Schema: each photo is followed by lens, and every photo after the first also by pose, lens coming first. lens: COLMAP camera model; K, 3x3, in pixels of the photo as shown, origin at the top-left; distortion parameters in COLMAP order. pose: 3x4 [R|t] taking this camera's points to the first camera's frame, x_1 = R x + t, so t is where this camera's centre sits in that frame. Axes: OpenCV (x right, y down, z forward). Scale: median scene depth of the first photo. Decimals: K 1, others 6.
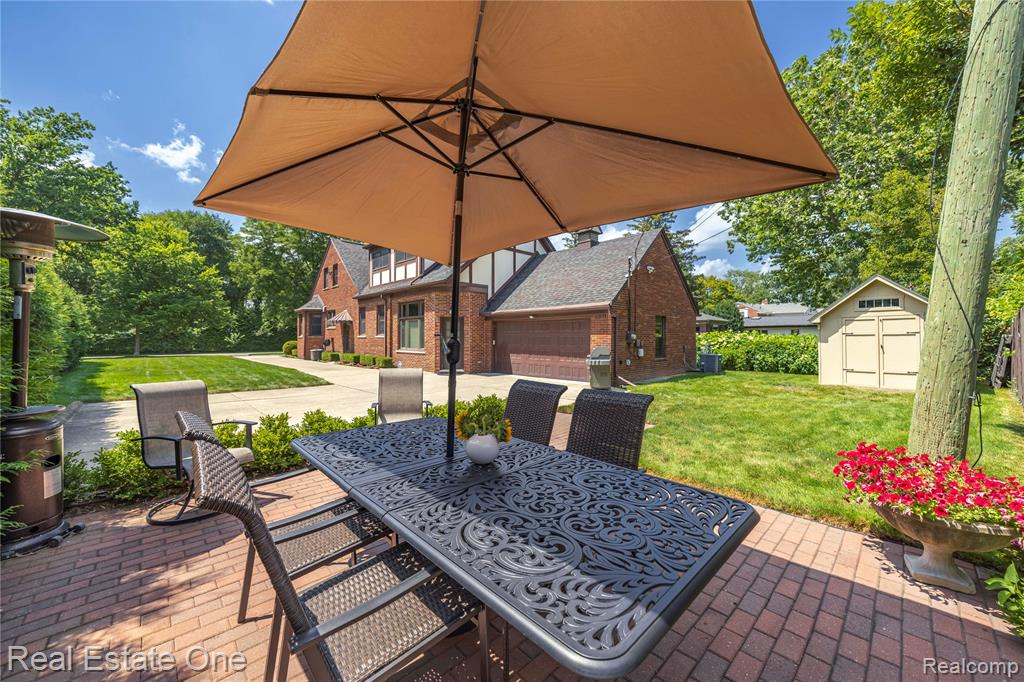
lens RADIAL K [[374.6, 0, 512.0], [0, 374.6, 341.0], [0, 0, 1]] dist [-0.000156, -0.000002]
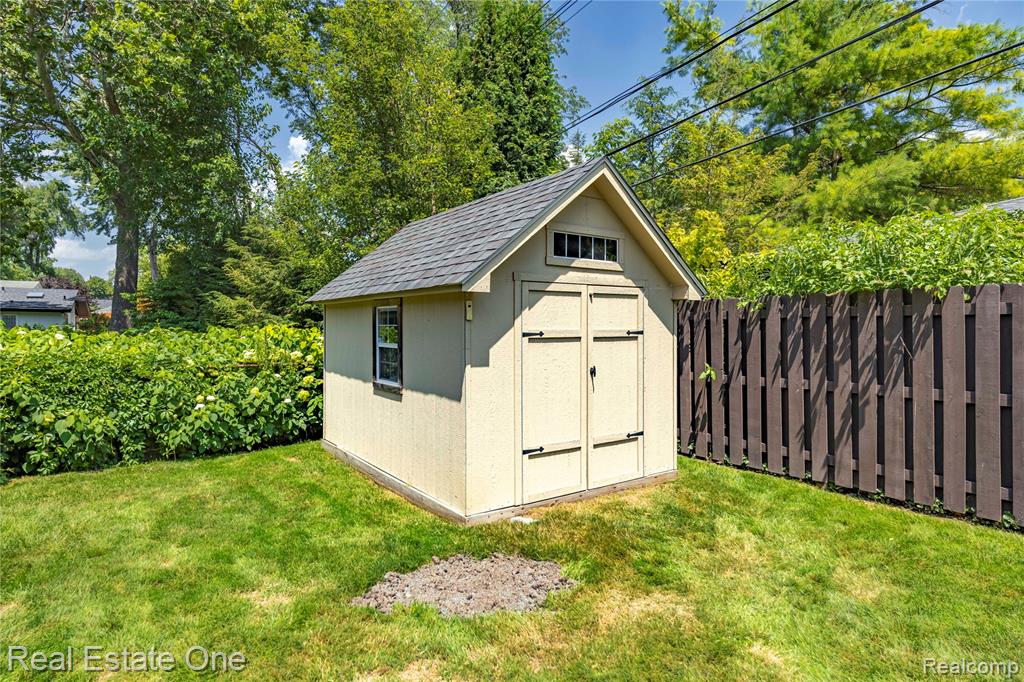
lens RADIAL K [[567.8, 0, 512.0], [0, 567.8, 341.0], [0, 0, 1]] dist [-0.002122, 0.000232]
pose [[0.056395, -0.016511, 0.998272, 0.318813], [0.009778, 0.999824, 0.015984, -0.016198], [-0.998361, 0.008859, 0.056546, 0.738598]]
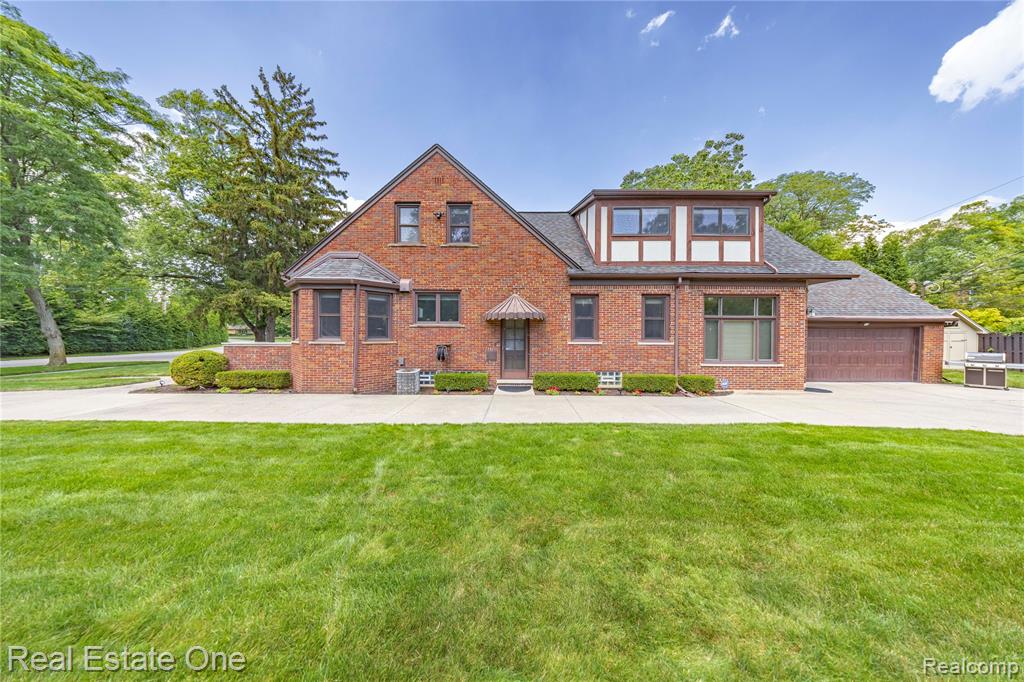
lens RADIAL K [[294.6, 0, 512.0], [0, 294.6, 341.0], [0, 0, 1]] dist [0.000024, 0.000029]
pose [[0.690871, -0.012241, 0.722875, -1.214895], [0.004083, 0.999907, 0.013030, -0.032658], [-0.722967, -0.006051, 0.690856, 1.150436]]
